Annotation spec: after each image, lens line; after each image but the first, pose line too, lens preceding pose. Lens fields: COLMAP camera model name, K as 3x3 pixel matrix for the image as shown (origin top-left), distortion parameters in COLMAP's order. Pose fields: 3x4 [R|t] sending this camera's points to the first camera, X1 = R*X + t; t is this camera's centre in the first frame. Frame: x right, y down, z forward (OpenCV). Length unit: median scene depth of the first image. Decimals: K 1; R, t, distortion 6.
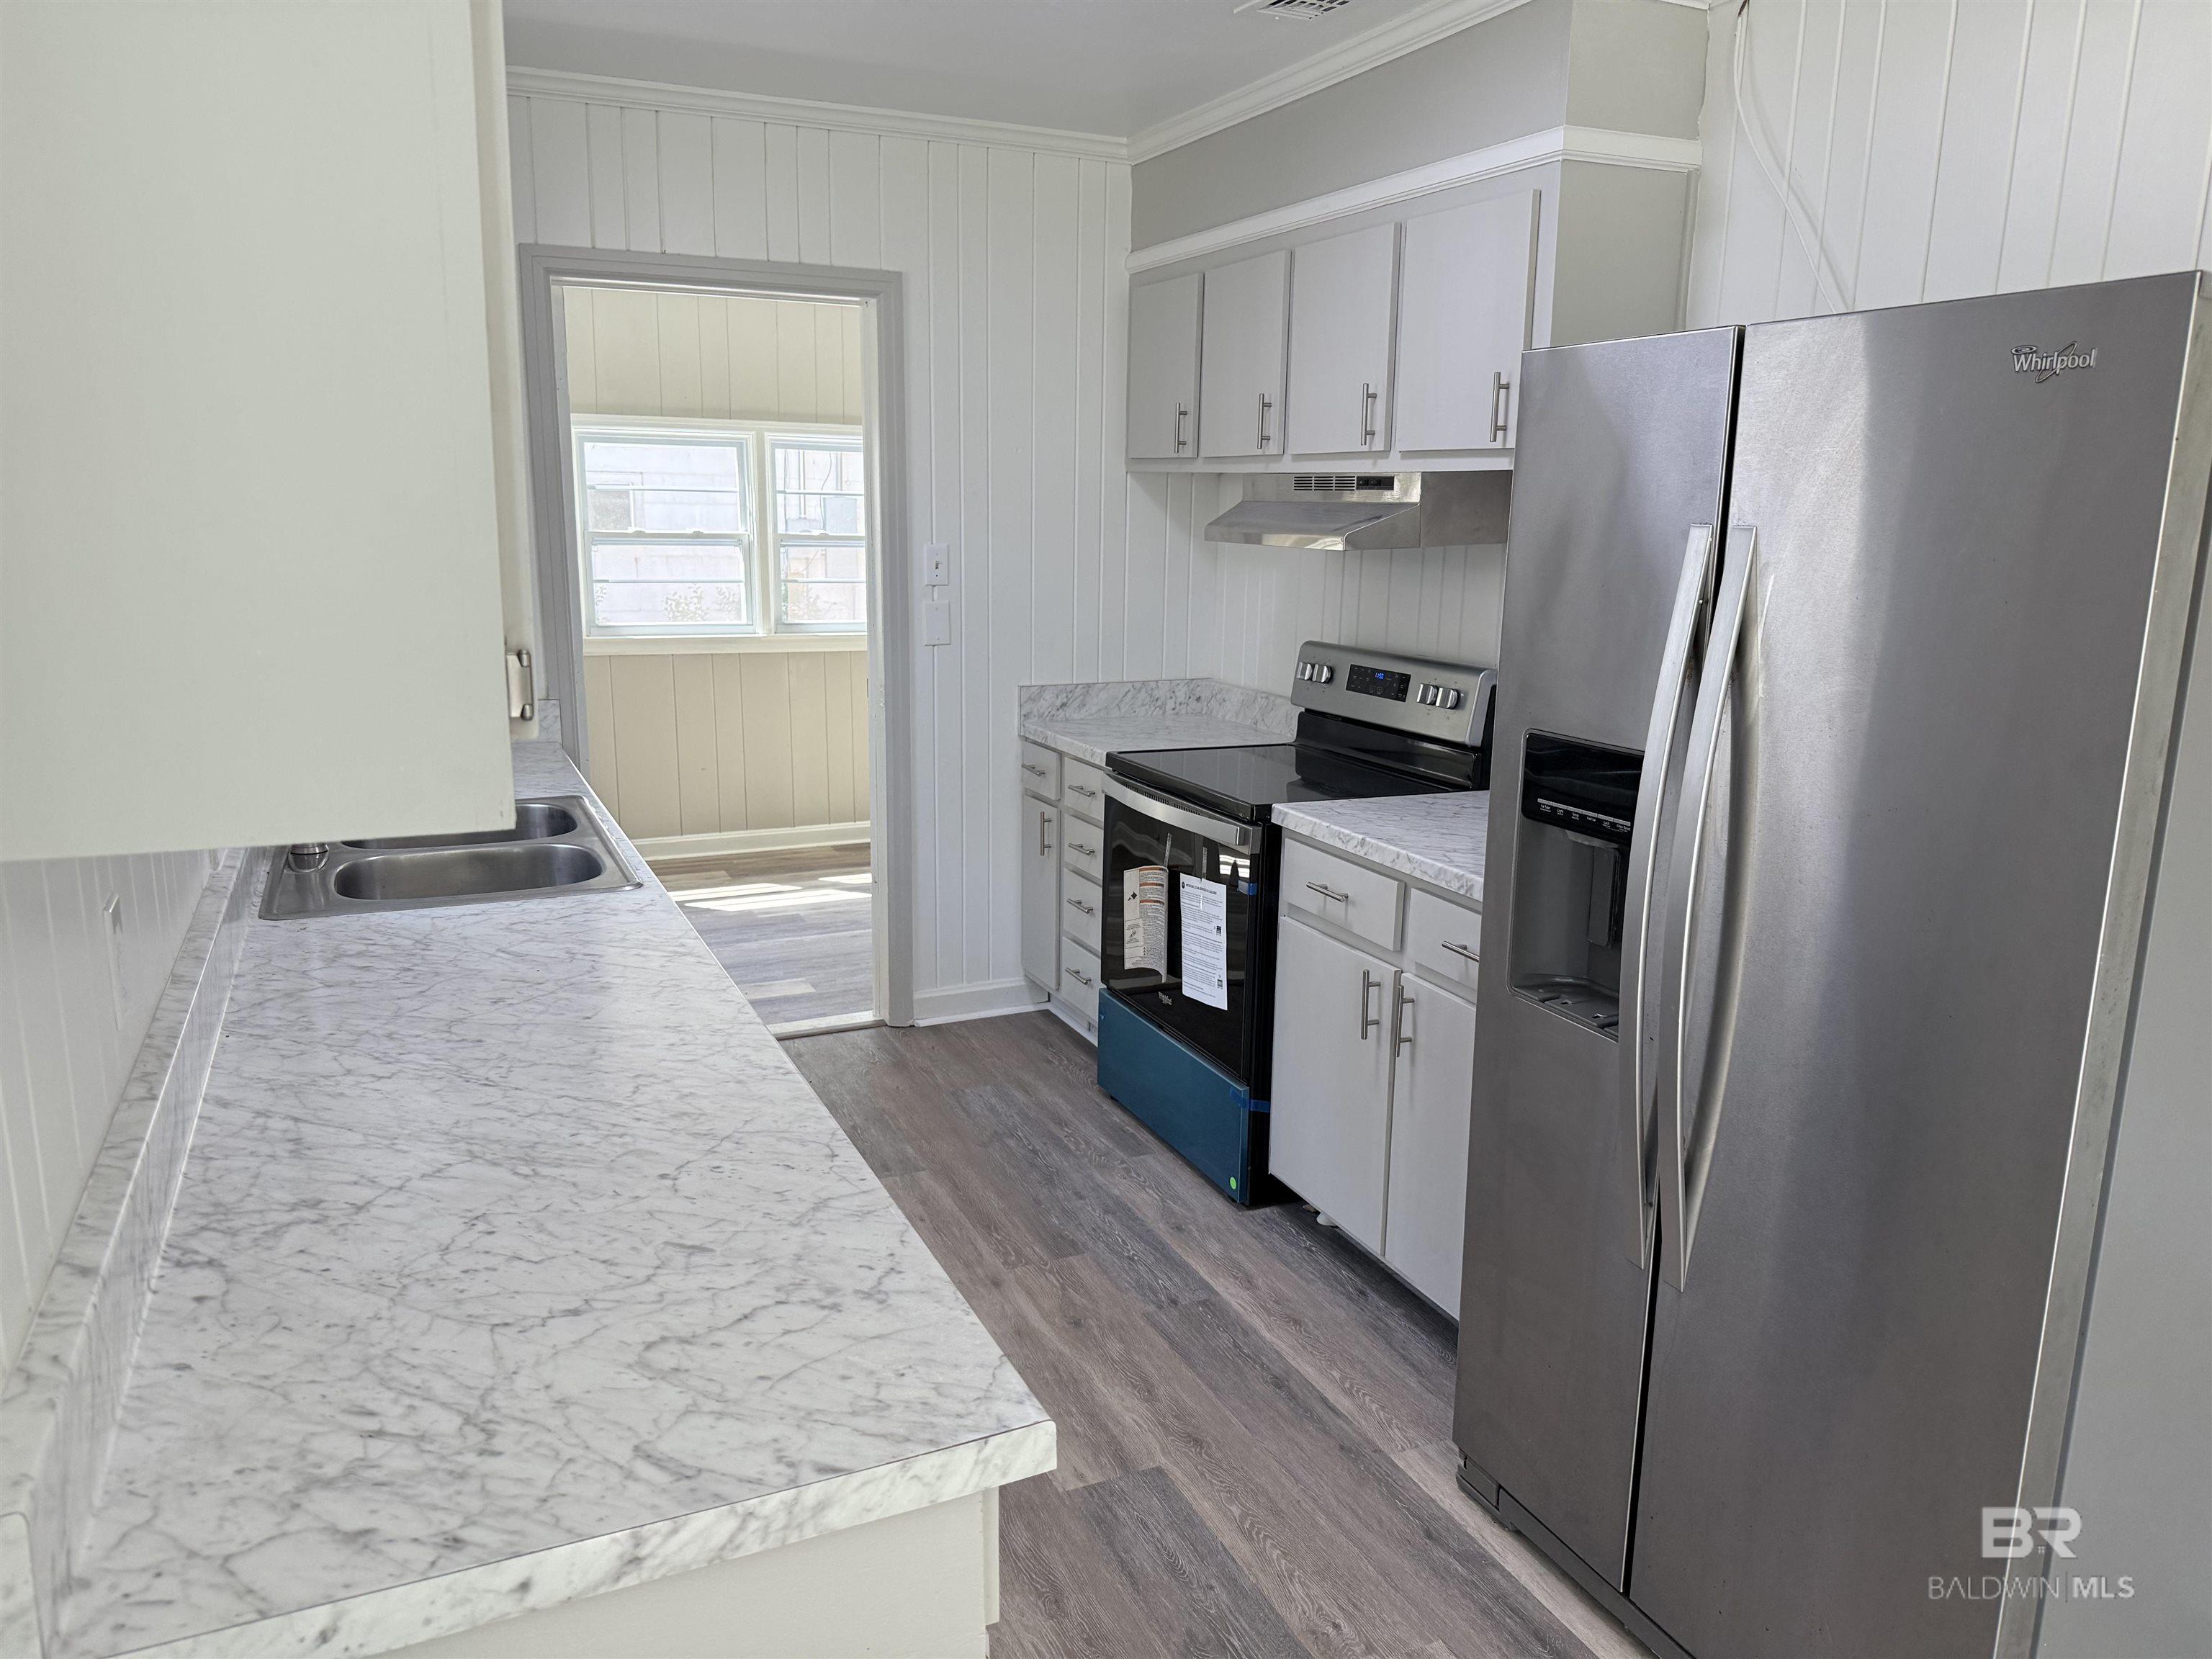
lens RADIAL K [[1563.6, 0, 1109.7], [0, 1563.6, 833.8], [0, 0, 1]] dist [0.023785, -0.030176]
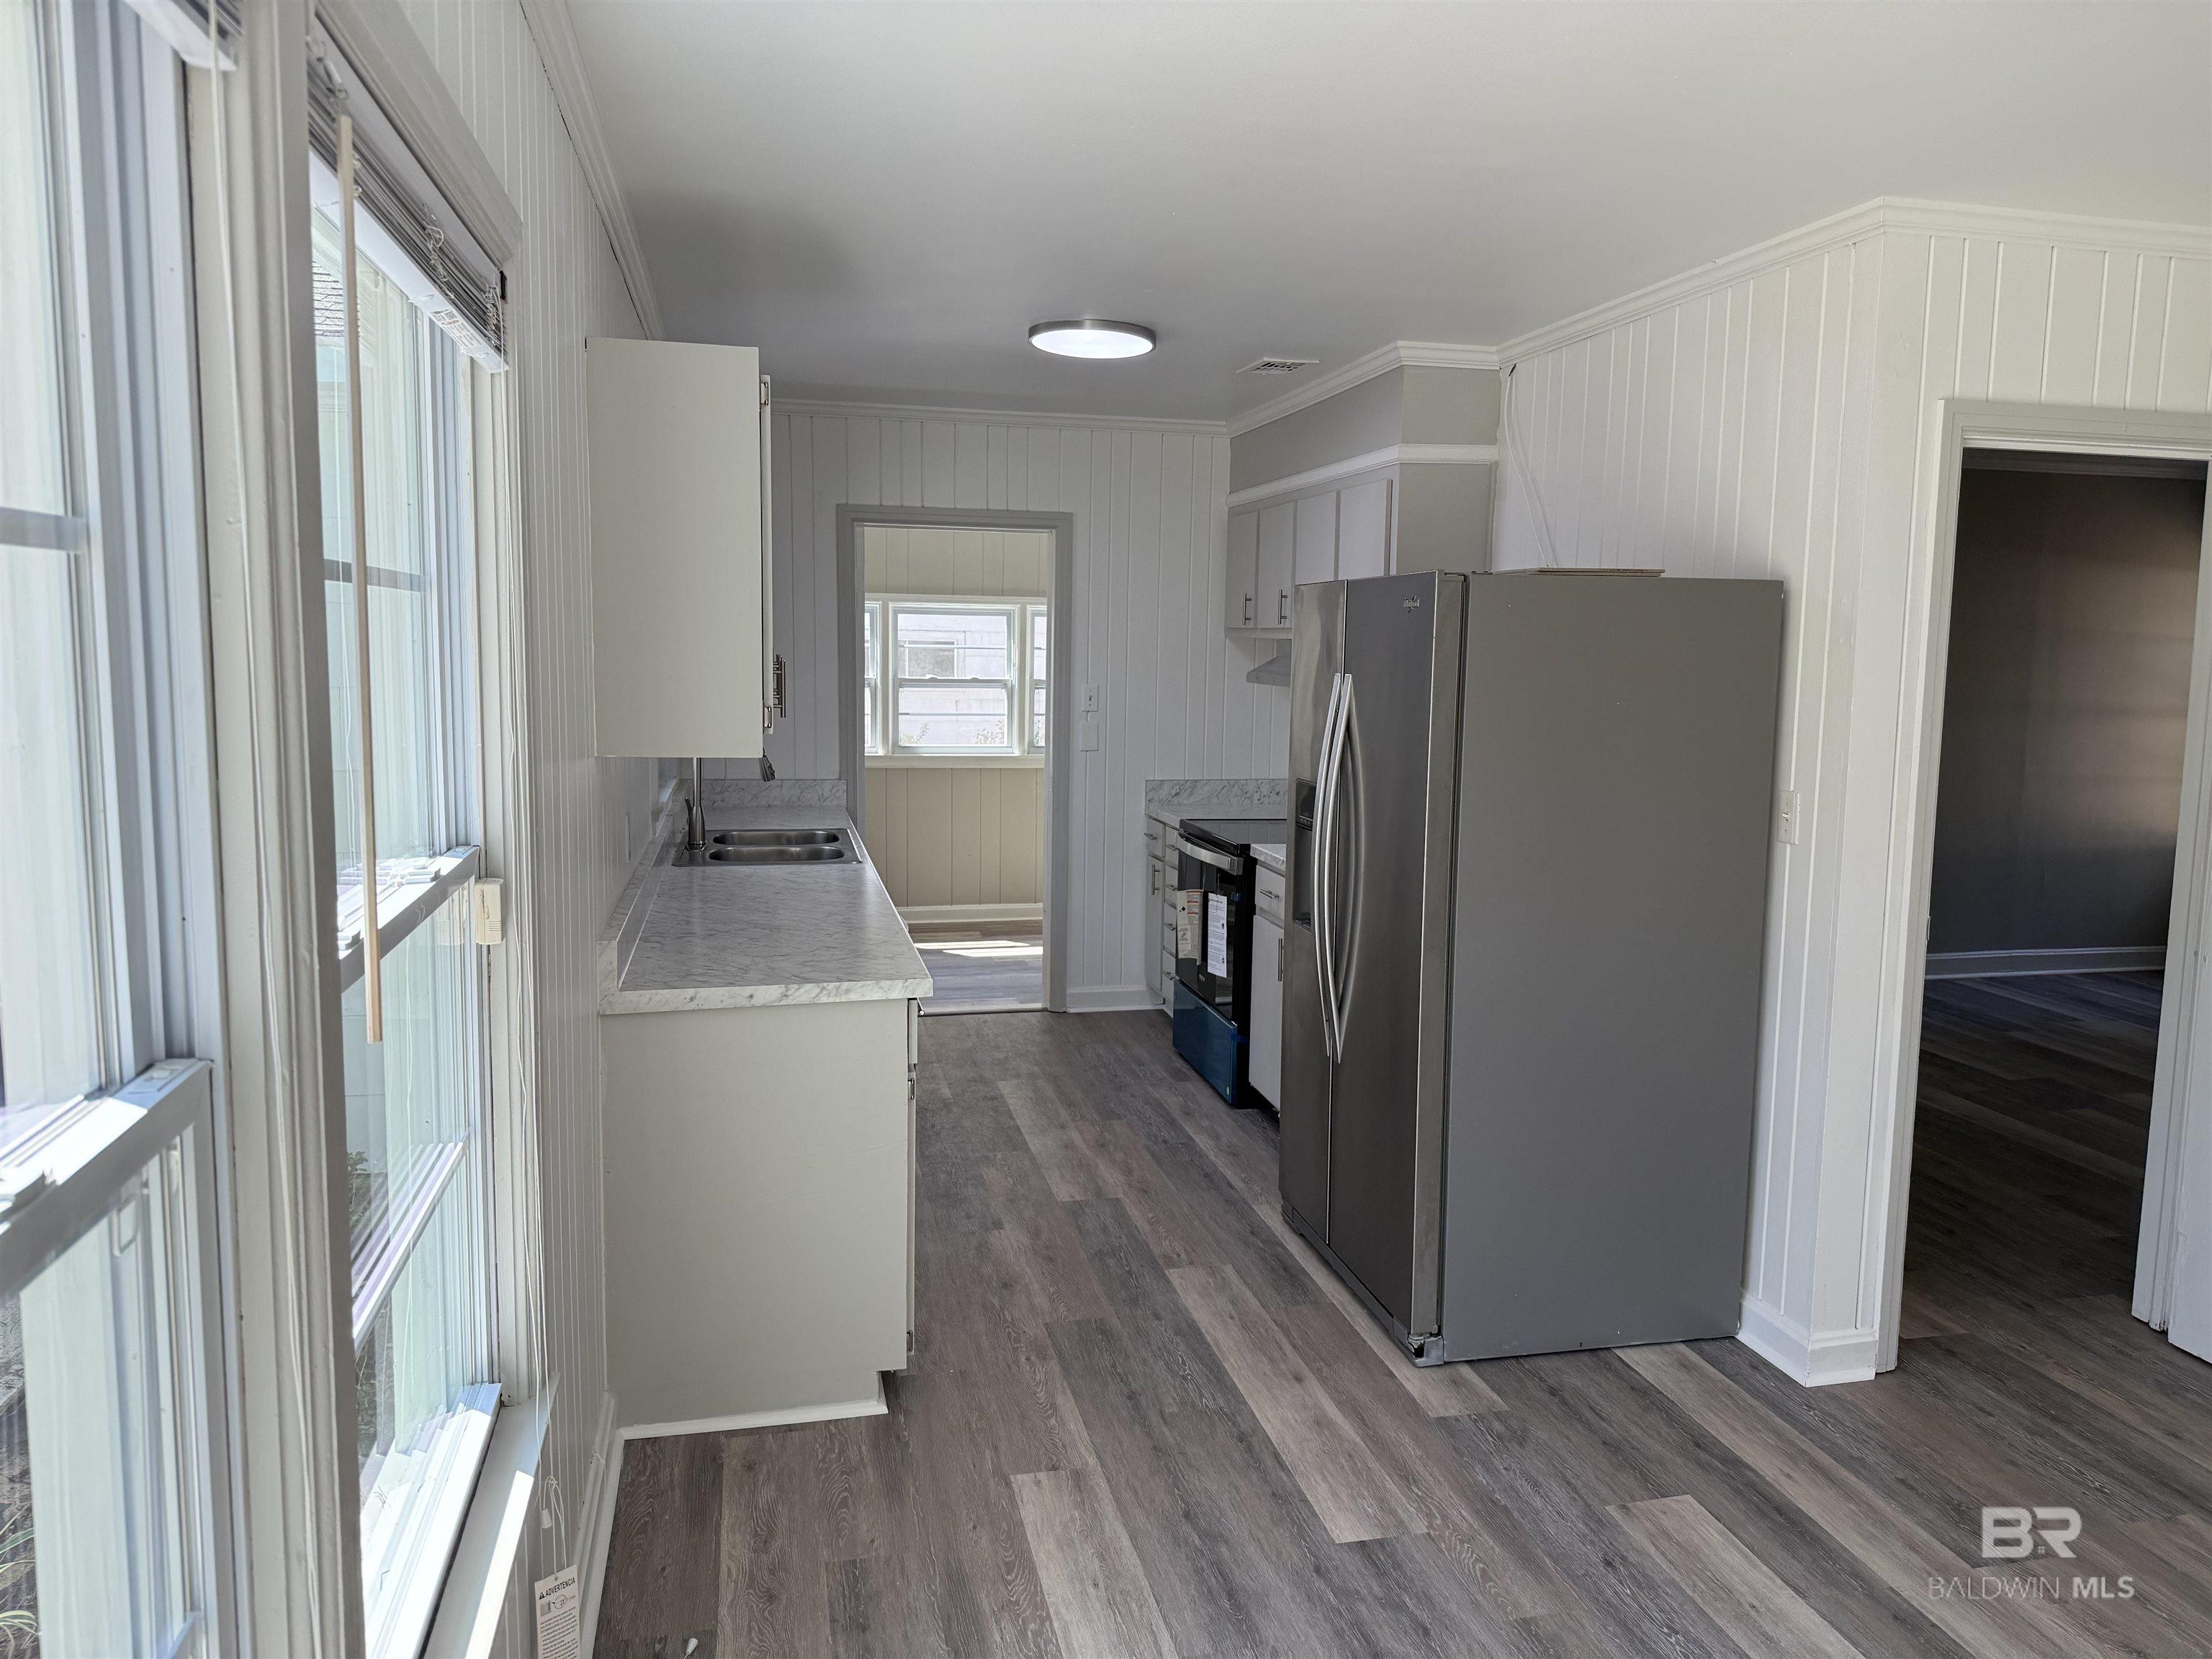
lens RADIAL K [[1563.6, 0, 1105.6], [0, 1563.6, 836.3], [0, 0, 1]] dist [0.023785, -0.030176]
pose [[0.976950, 0.028275, -0.211588, 0.273352], [-0.048018, 0.994895, -0.088759, 0.112476], [0.207998, 0.096873, 0.973320, -0.543306]]
